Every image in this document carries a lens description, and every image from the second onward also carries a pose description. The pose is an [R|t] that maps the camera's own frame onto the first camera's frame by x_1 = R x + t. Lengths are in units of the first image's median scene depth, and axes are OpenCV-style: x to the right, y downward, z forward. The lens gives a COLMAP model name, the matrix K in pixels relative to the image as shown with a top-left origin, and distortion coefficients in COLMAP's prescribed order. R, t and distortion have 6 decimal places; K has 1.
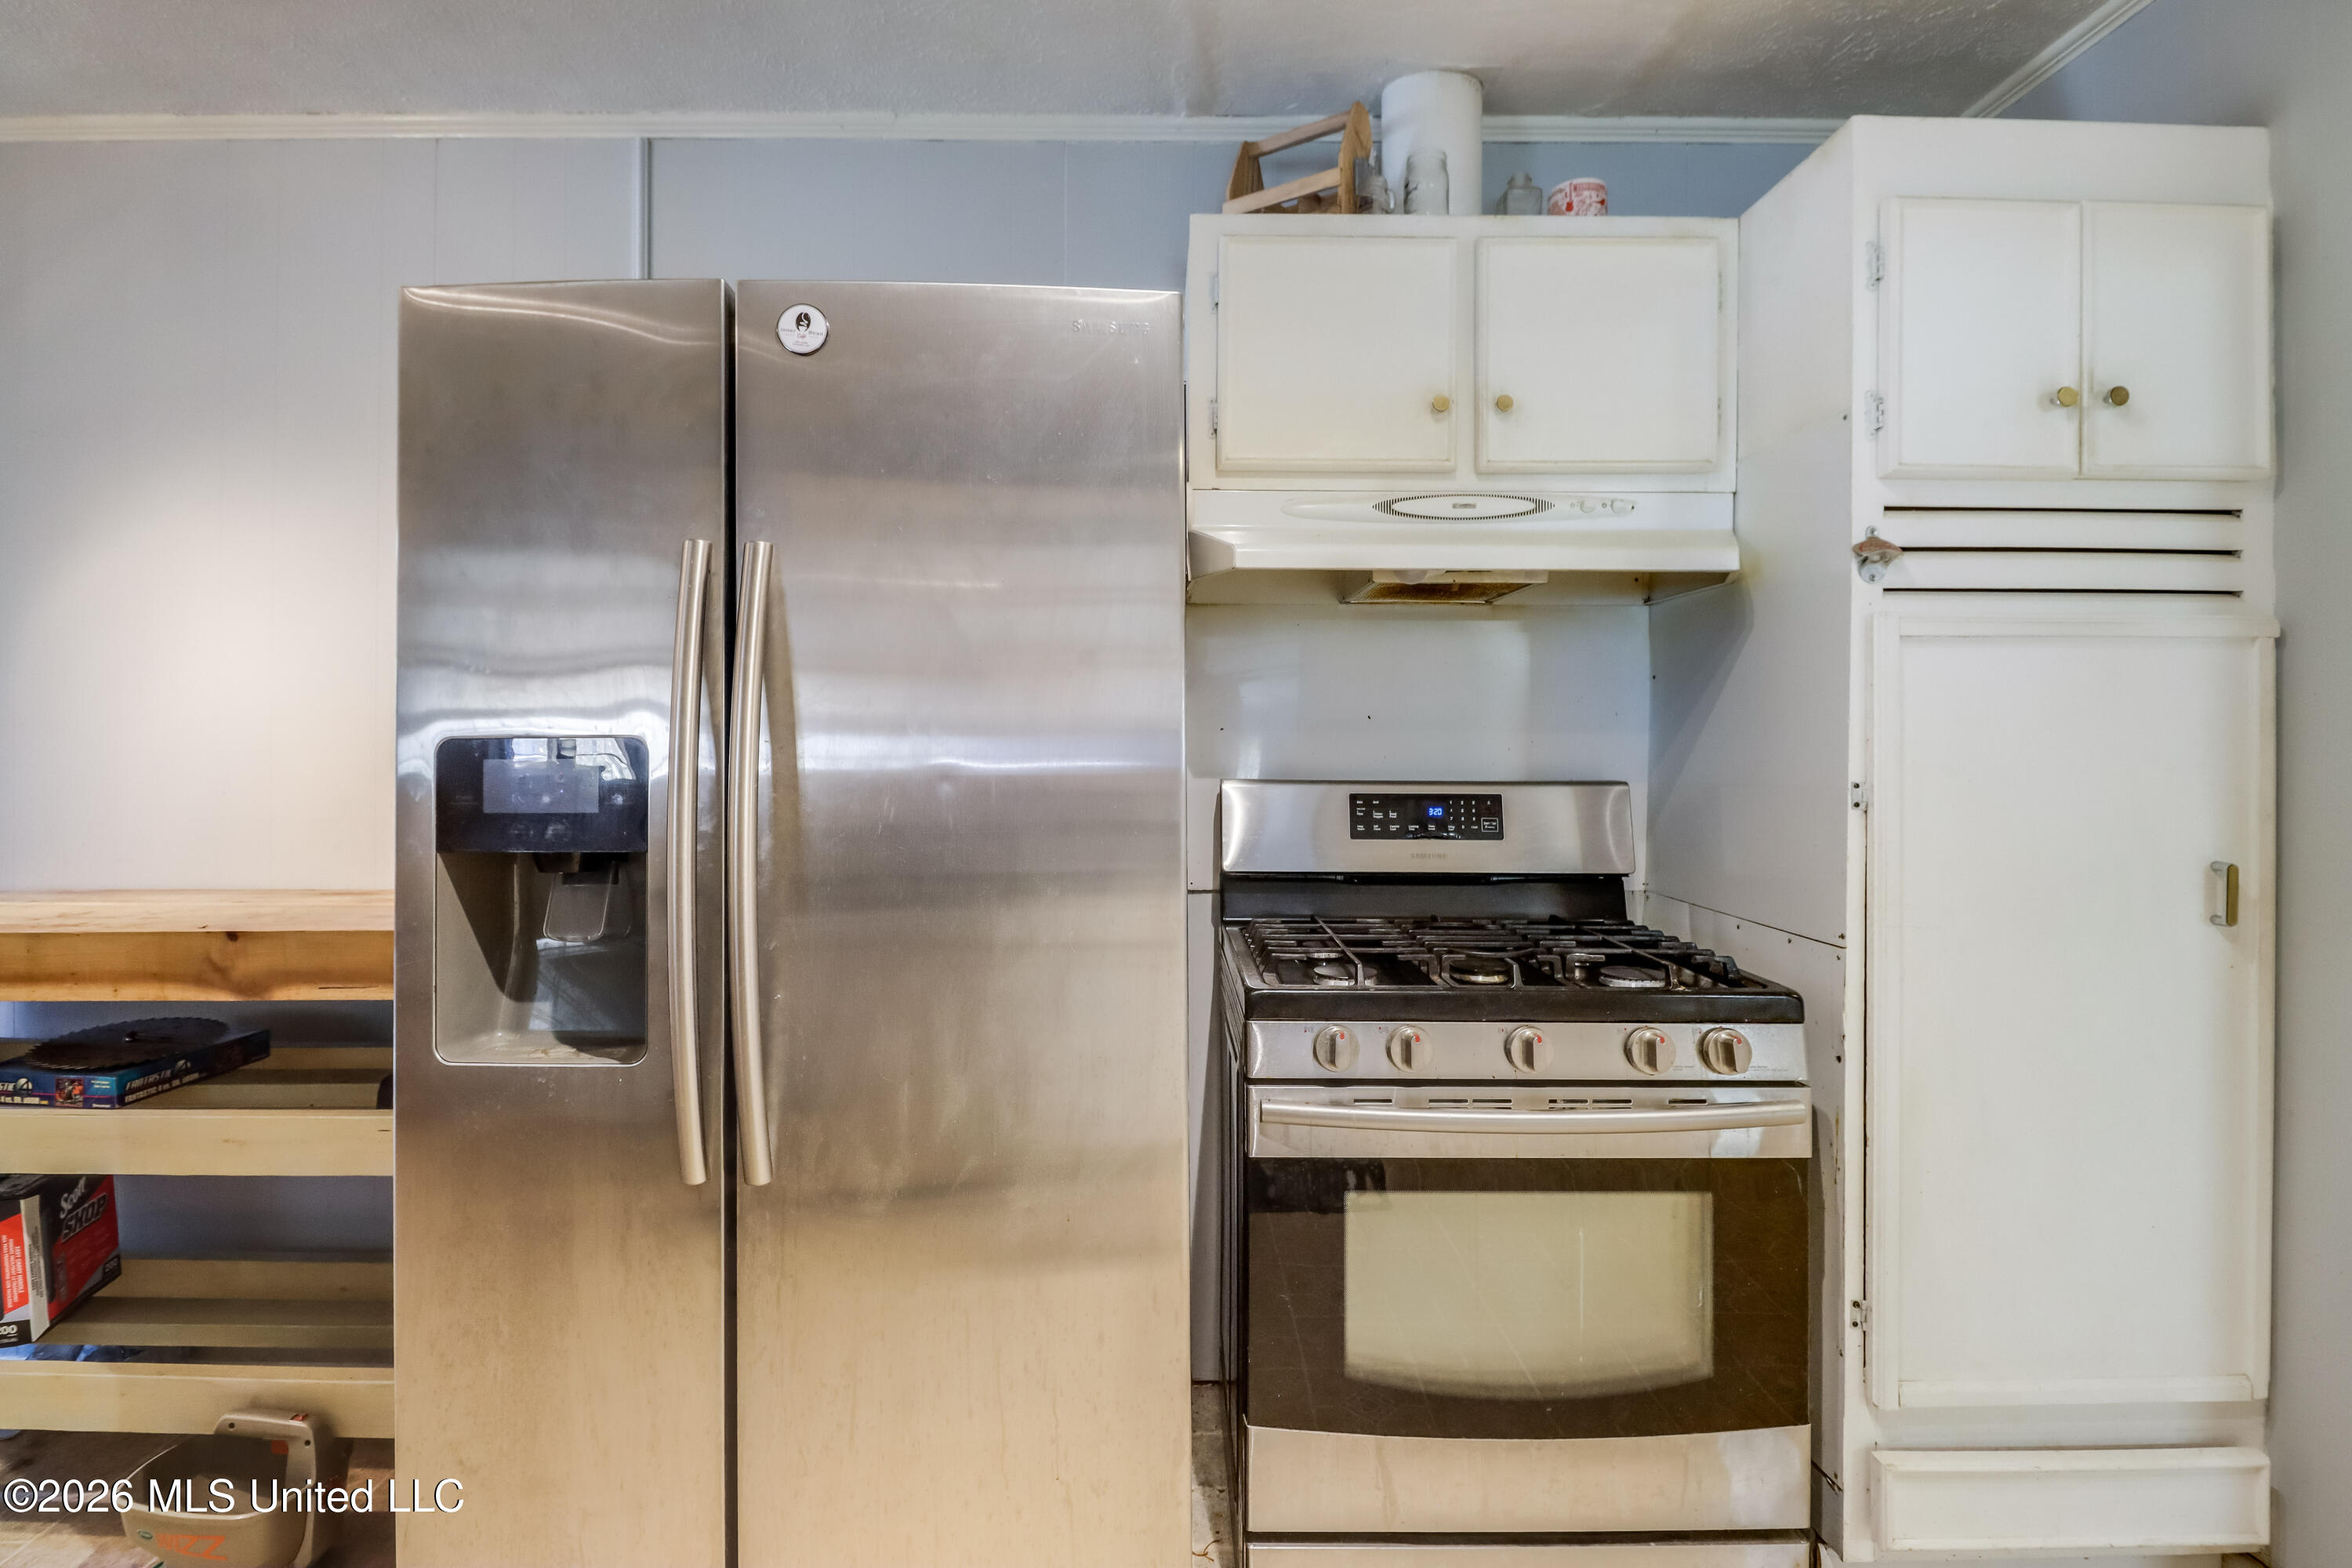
lens RADIAL K [[1113.7, 0, 1169.6], [0, 1113.7, 740.6], [0, 0, 1]] dist [-0.019321, -0.000203]
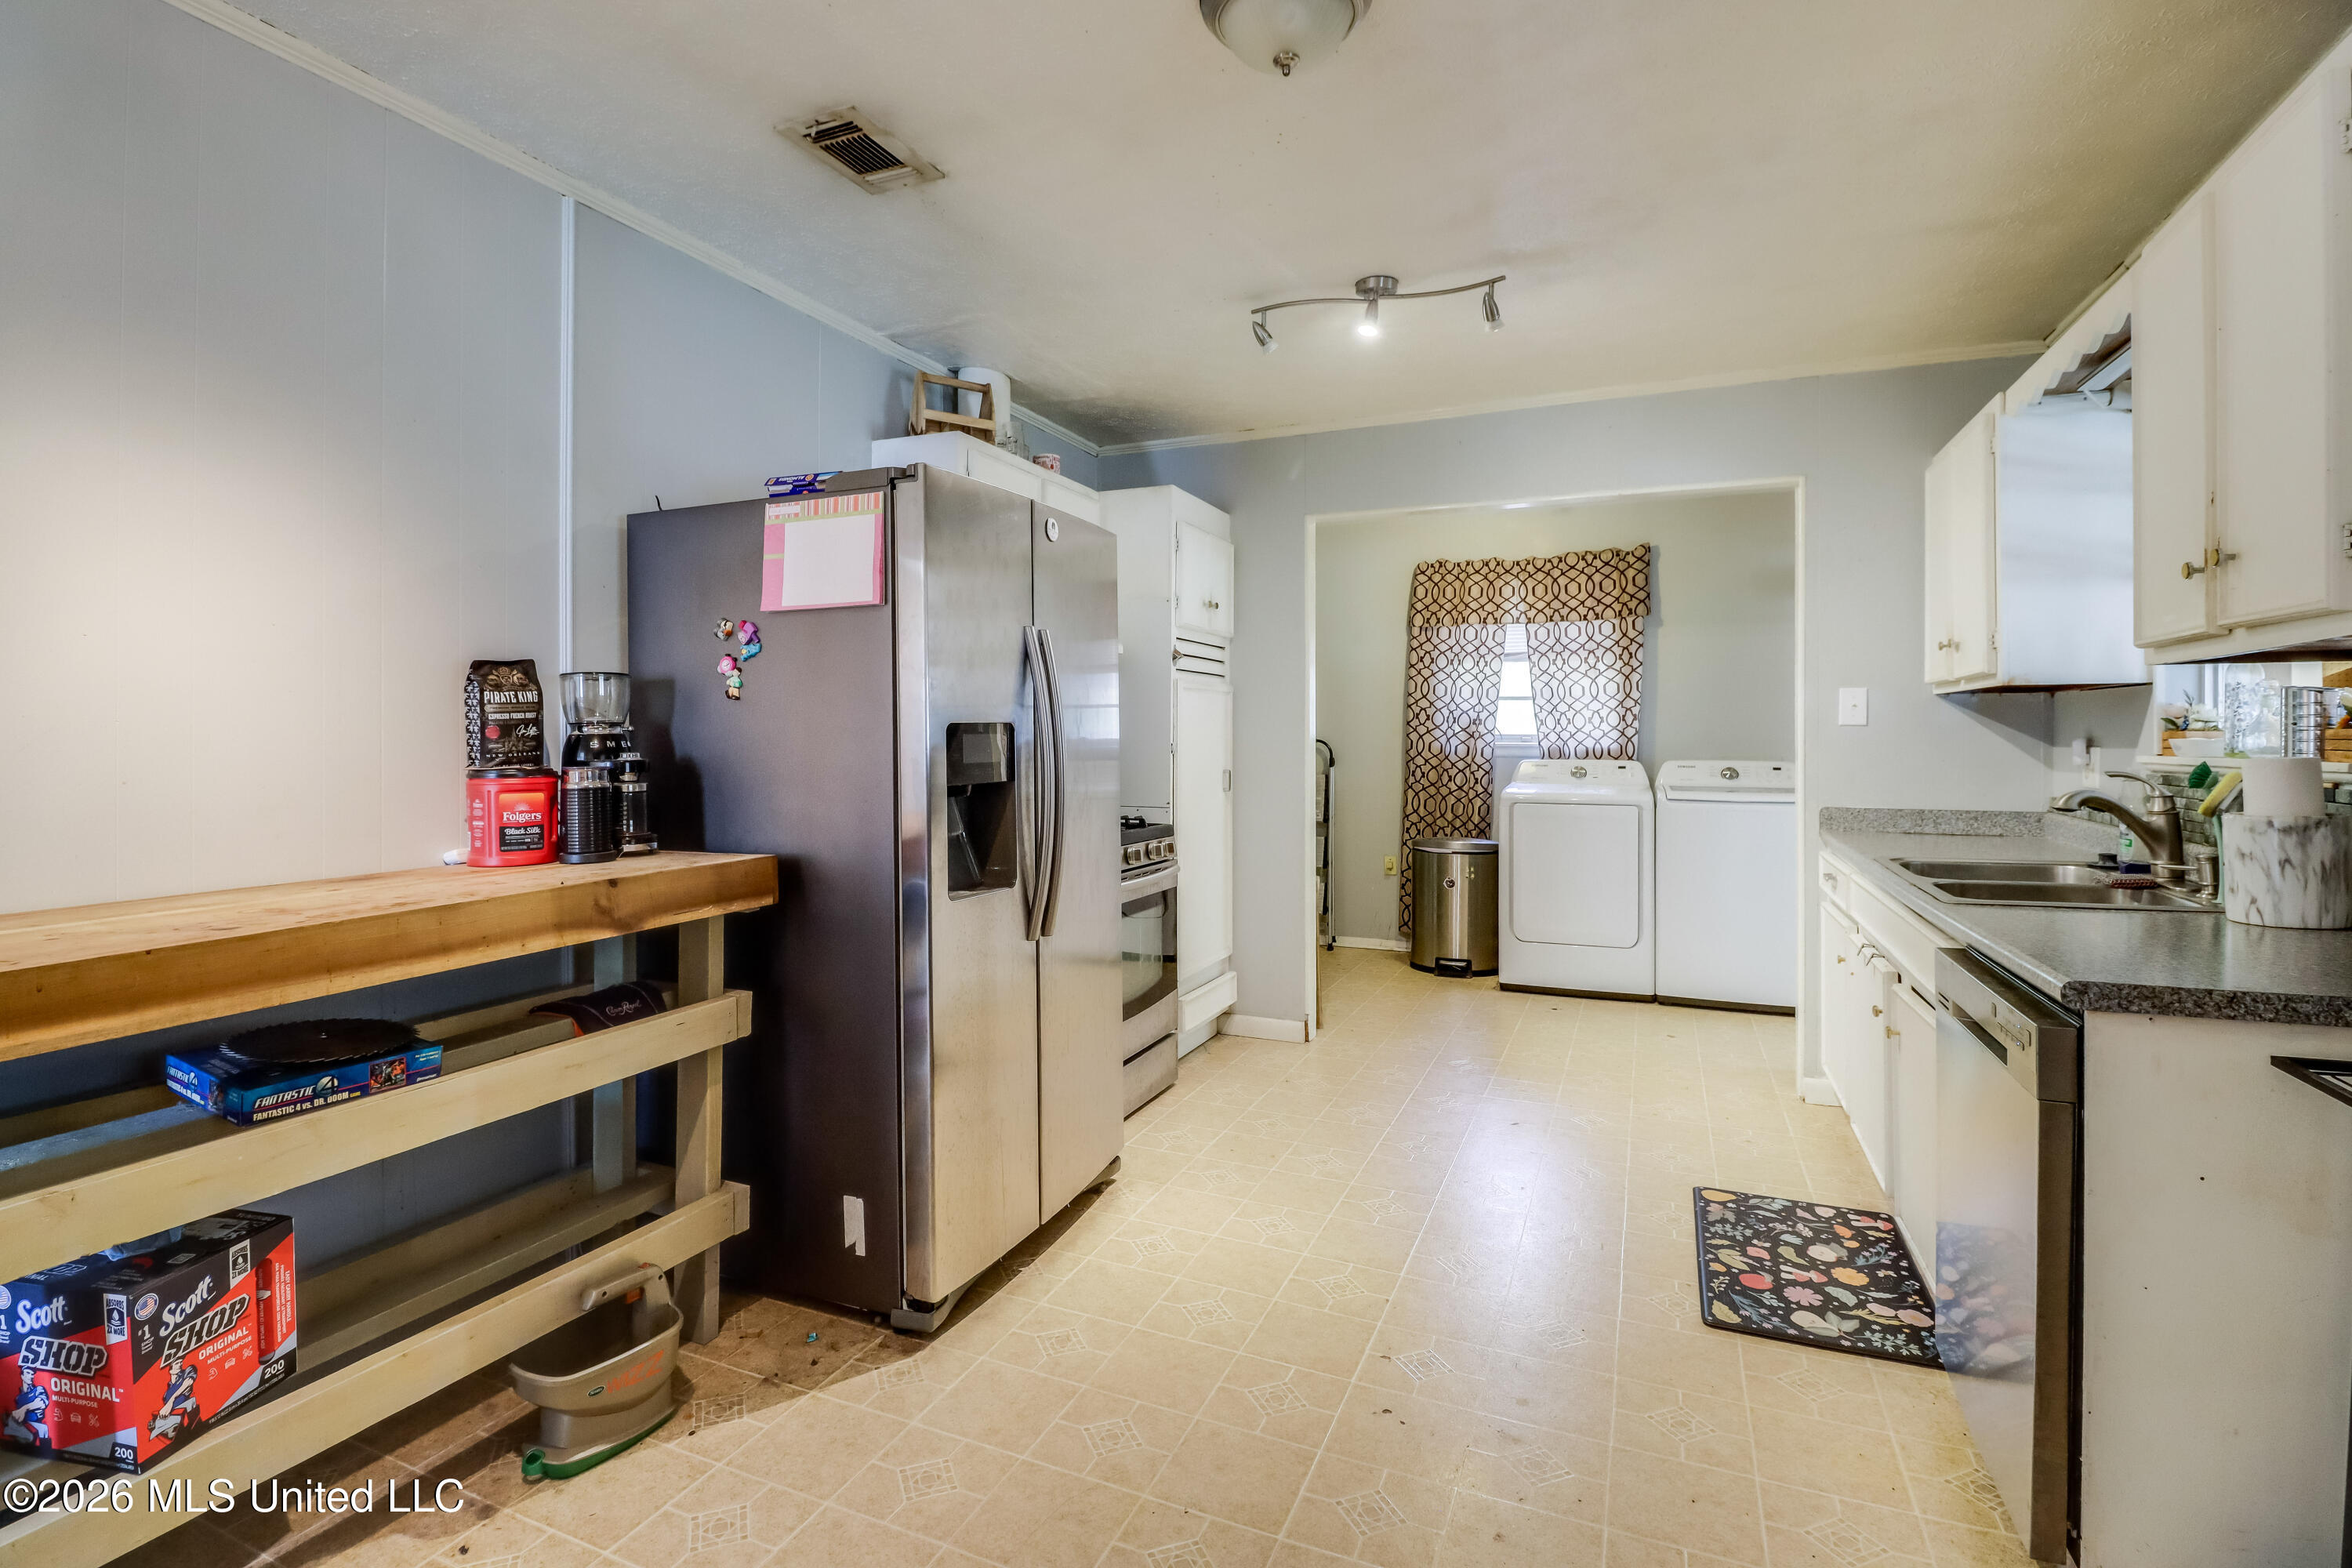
lens RADIAL K [[1113.7, 0, 1169.6], [0, 1113.7, 740.6], [0, 0, 1]] dist [-0.019321, -0.000203]
pose [[0.406100, -0.006366, 0.913806, -1.720306], [-0.006684, 0.999928, 0.009936, 0.004801], [-0.913804, -0.010143, 0.406028, -0.054327]]
